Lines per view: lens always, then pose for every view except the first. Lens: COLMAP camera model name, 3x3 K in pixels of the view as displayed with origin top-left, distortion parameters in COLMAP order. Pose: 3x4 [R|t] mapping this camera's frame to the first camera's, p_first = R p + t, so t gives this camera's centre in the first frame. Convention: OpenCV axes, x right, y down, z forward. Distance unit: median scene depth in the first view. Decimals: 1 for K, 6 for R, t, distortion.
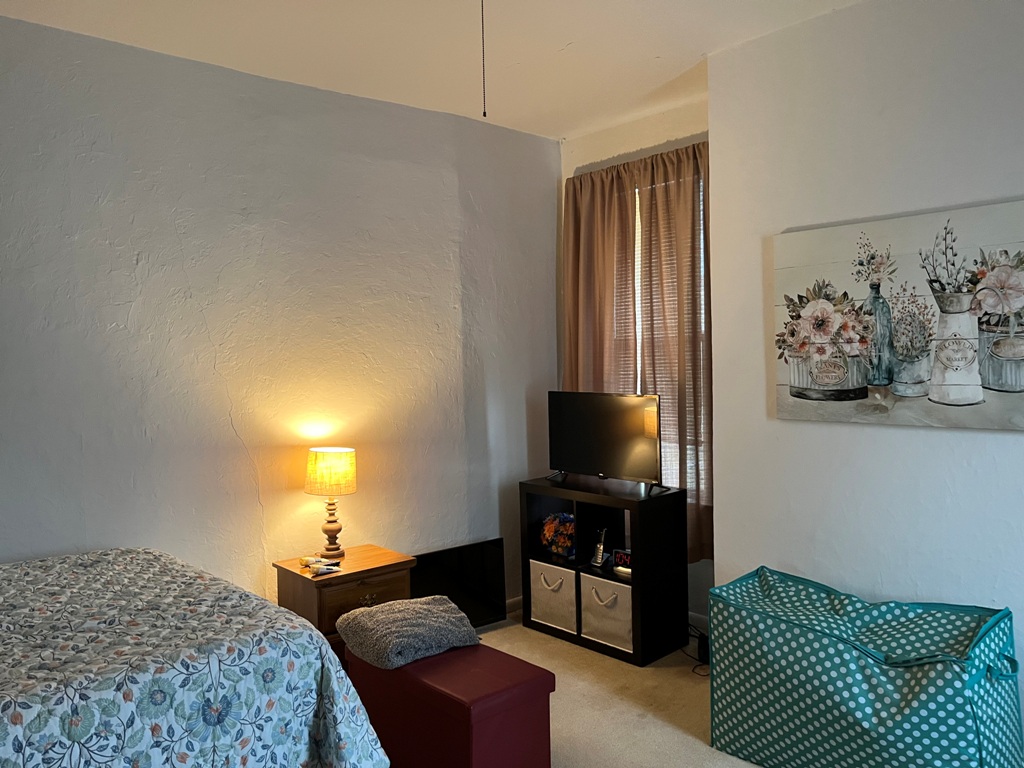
lens RADIAL K [[787.5, 0, 509.1], [0, 787.5, 381.7], [0, 0, 1]] dist [0.073467, -0.100555]
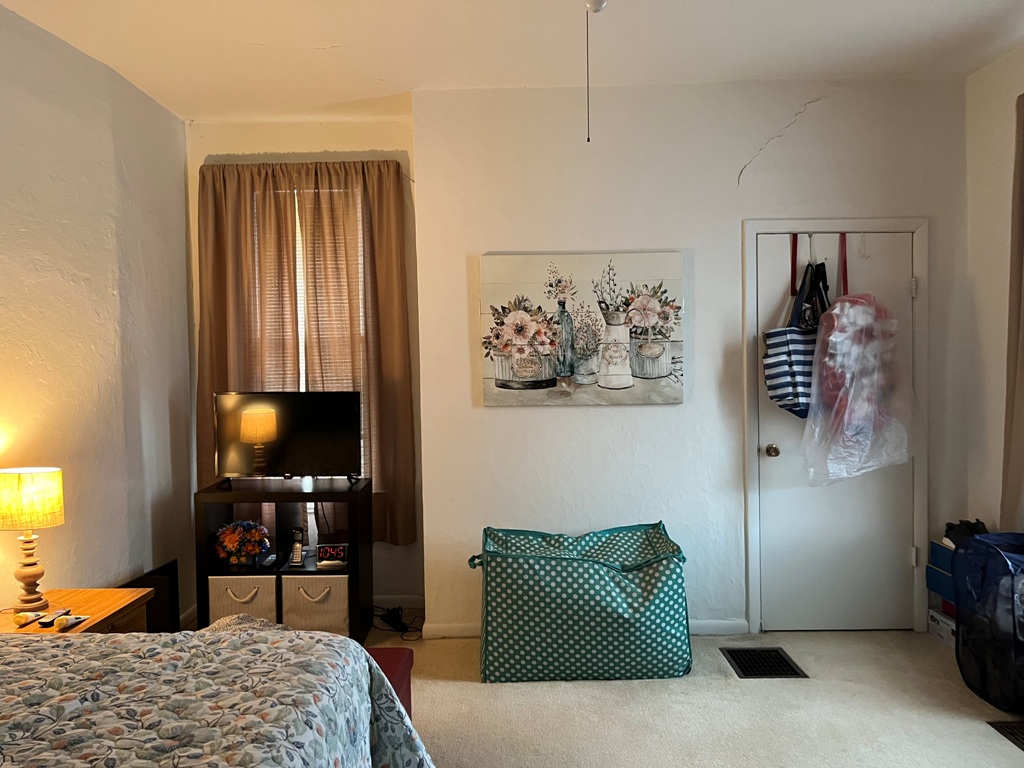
lens RADIAL K [[787.5, 0, 509.1], [0, 787.5, 381.7], [0, 0, 1]] dist [0.073467, -0.100555]
pose [[0.675322, -0.010275, 0.737451, -0.587196], [0.023008, 0.999710, -0.007140, 0.020674], [-0.737164, 0.021789, 0.675362, 0.168526]]
